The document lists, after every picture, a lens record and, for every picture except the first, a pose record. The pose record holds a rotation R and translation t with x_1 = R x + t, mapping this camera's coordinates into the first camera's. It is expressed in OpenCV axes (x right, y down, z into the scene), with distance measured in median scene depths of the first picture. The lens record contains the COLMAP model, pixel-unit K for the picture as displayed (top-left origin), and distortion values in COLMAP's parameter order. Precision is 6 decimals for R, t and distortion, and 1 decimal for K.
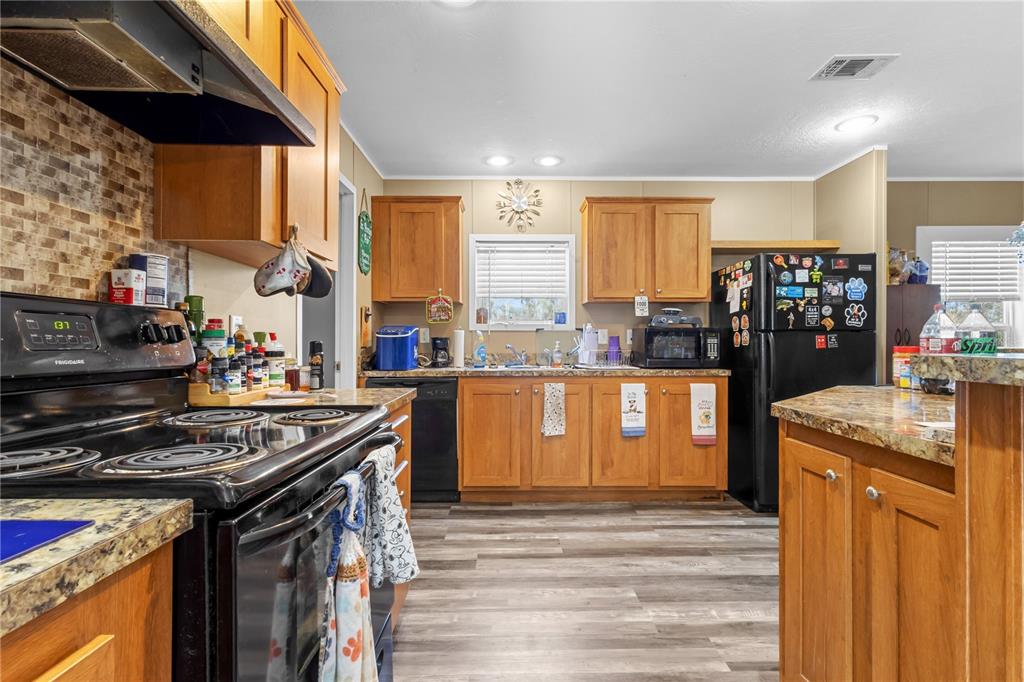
lens RADIAL K [[478.6, 0, 507.1], [0, 478.6, 337.1], [0, 0, 1]] dist [0.001136, -0.000534]
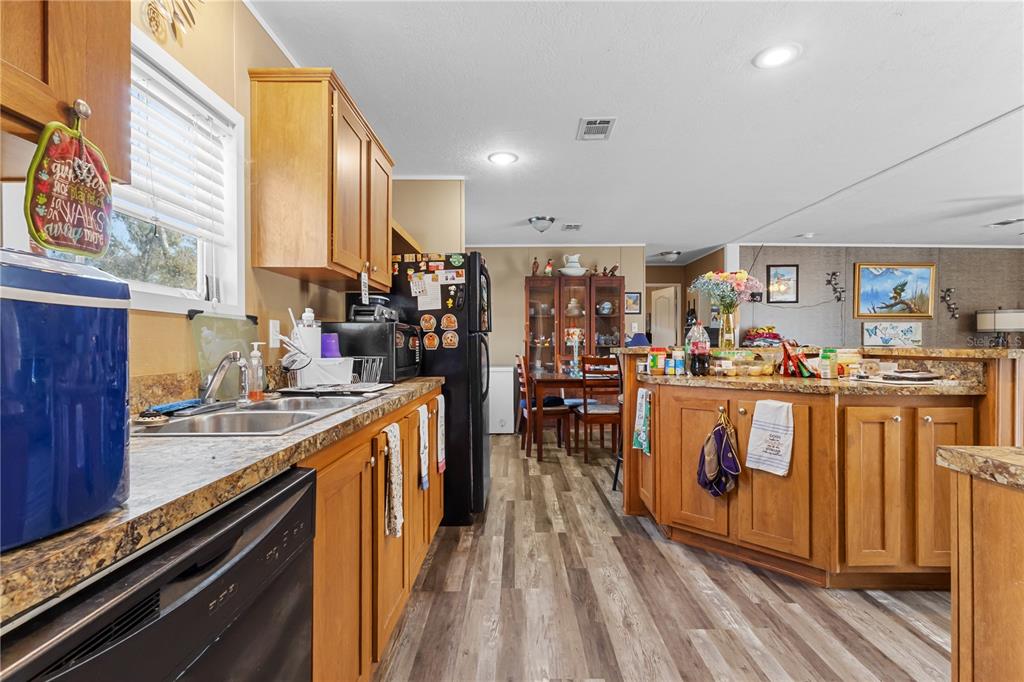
lens RADIAL K [[478.6, 0, 512.4], [0, 478.6, 342.5], [0, 0, 1]] dist [0.001136, -0.000534]
pose [[-0.003647, 0.004393, 0.999984, -0.399471], [-0.011320, 0.999926, -0.004434, 0.009793], [-0.999929, -0.011336, -0.003597, 0.878210]]
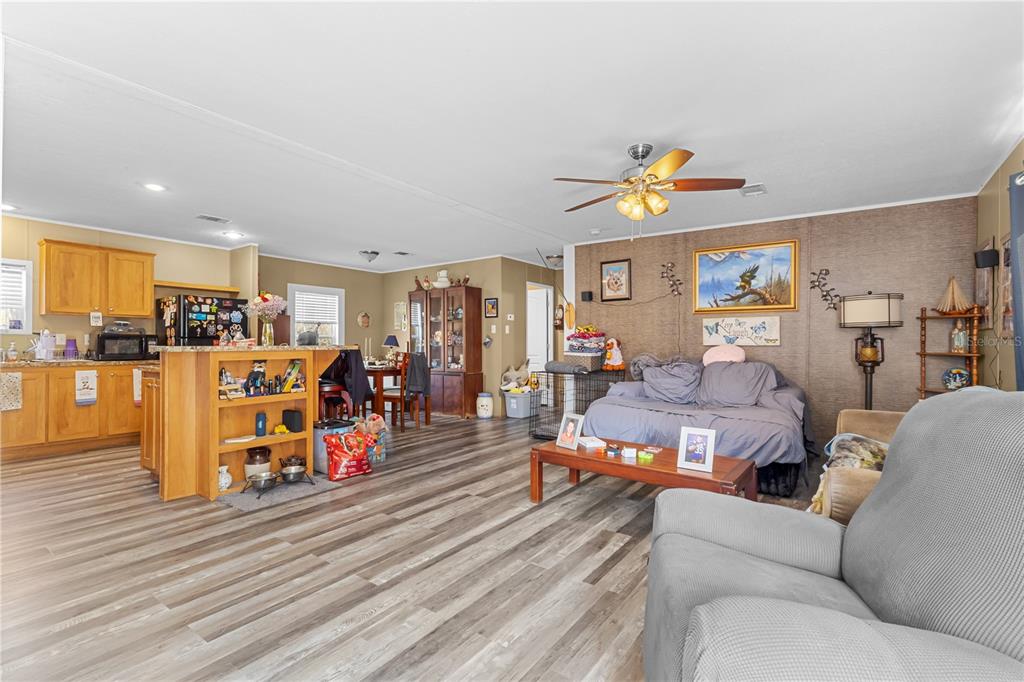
lens RADIAL K [[478.6, 0, 527.3], [0, 478.6, 342.6], [0, 0, 1]] dist [0.001136, -0.000534]
pose [[0.581226, 0.004052, 0.813732, -0.162333], [-0.010649, 0.999940, 0.002626, -0.011395], [-0.813672, -0.010192, 0.581234, -1.032092]]
